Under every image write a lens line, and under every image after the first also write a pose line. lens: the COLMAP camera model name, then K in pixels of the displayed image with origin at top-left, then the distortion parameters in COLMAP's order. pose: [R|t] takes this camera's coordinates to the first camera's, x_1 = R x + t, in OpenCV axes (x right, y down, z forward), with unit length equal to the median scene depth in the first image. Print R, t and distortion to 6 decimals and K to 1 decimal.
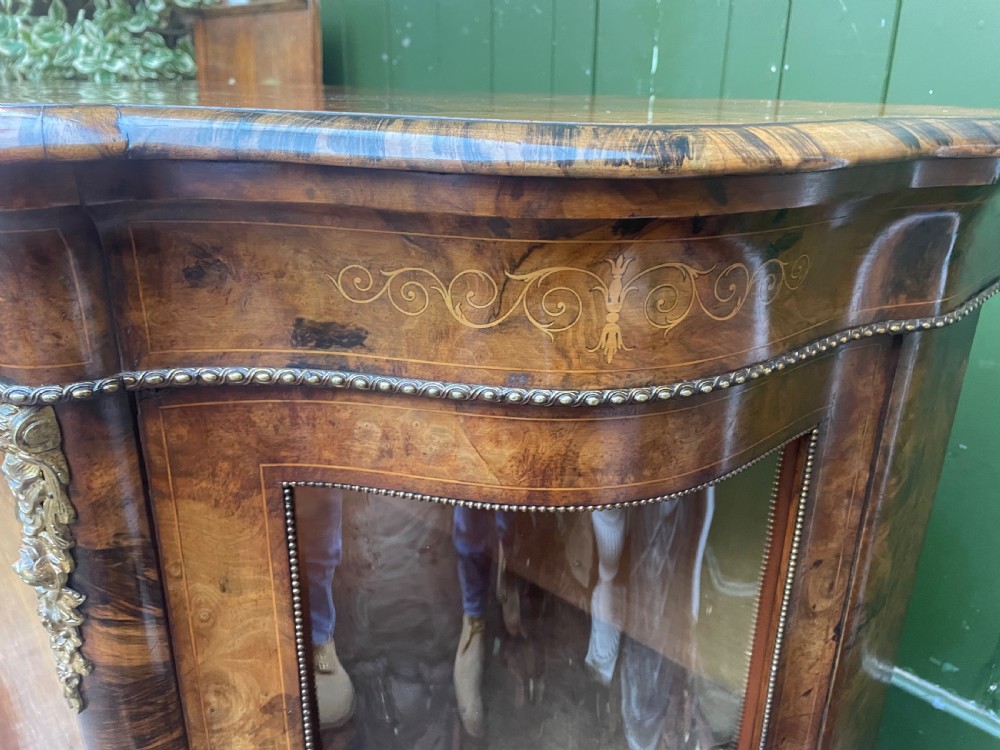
lens RADIAL K [[773.7, 0, 503.4], [0, 773.7, 370.3], [0, 0, 1]] dist [0.086888, -0.136477]
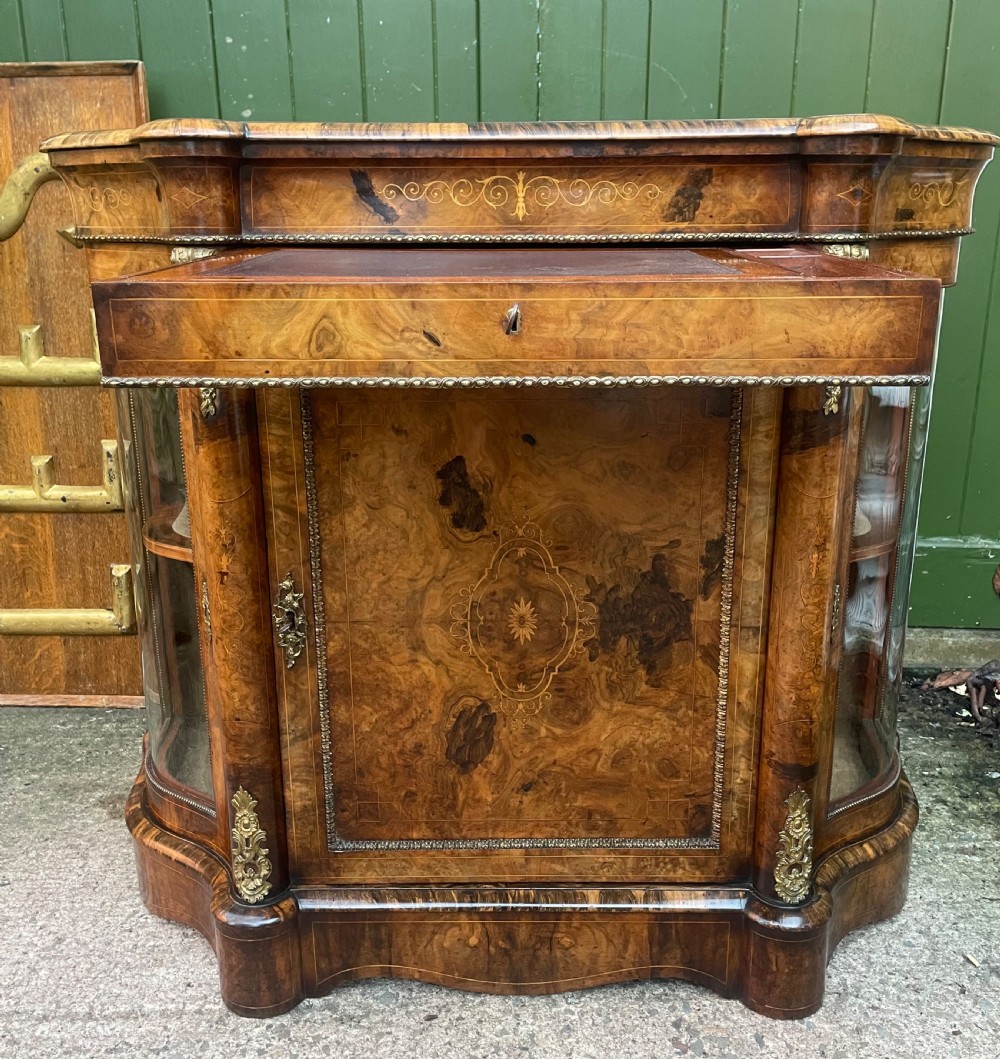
lens RADIAL K [[1014.5, 0, 505.1], [0, 1014.5, 486.5], [0, 0, 1]] dist [0.094089, -0.128430]
pose [[0.742156, -0.203352, 0.638633, -3.385483], [0.249824, 0.968125, 0.017947, 0.409897], [-0.621926, 0.146226, 0.769302, -0.592157]]
